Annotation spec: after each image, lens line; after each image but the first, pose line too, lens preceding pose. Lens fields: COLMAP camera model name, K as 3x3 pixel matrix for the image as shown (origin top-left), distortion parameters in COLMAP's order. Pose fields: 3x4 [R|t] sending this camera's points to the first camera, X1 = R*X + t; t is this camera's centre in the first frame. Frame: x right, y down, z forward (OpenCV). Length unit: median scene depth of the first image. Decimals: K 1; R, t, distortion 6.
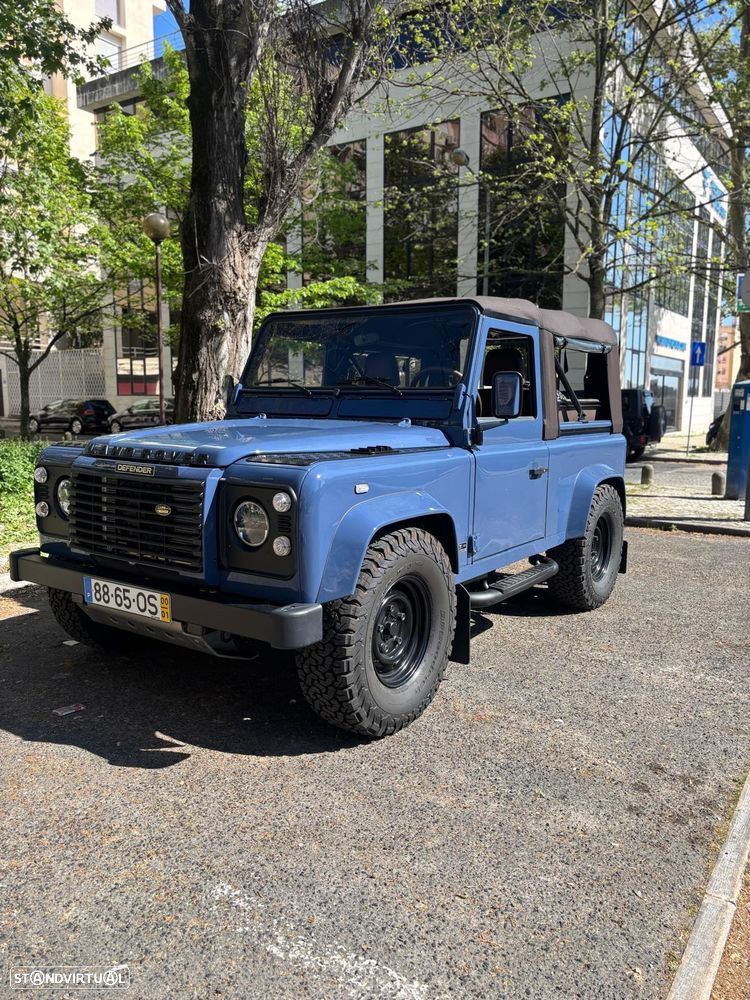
lens RADIAL K [[754.8, 0, 375.0], [0, 754.8, 500.0], [0, 0, 1]] dist [0.024350, -0.011997]
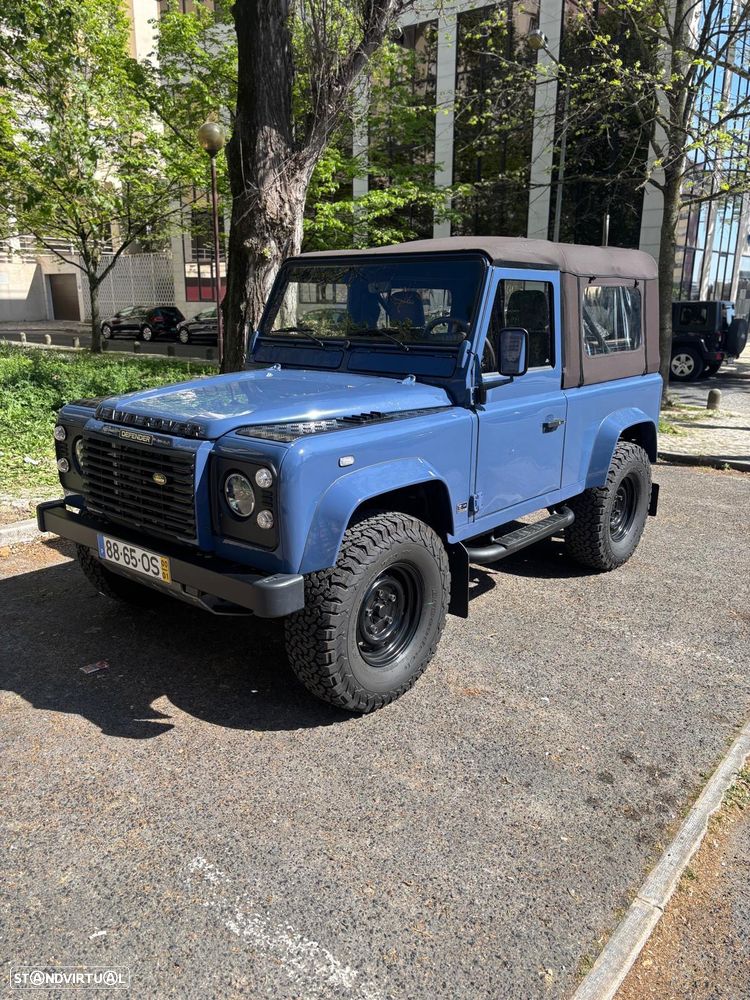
lens RADIAL K [[756.4, 0, 370.2], [0, 756.4, 494.9], [0, 0, 1]] dist [0.023733, 0.002938]
pose [[0.995137, 0.020616, -0.096321, 0.116973], [-0.009003, 0.992796, 0.119477, -0.131031], [0.098090, -0.118029, 0.988154, -0.026655]]
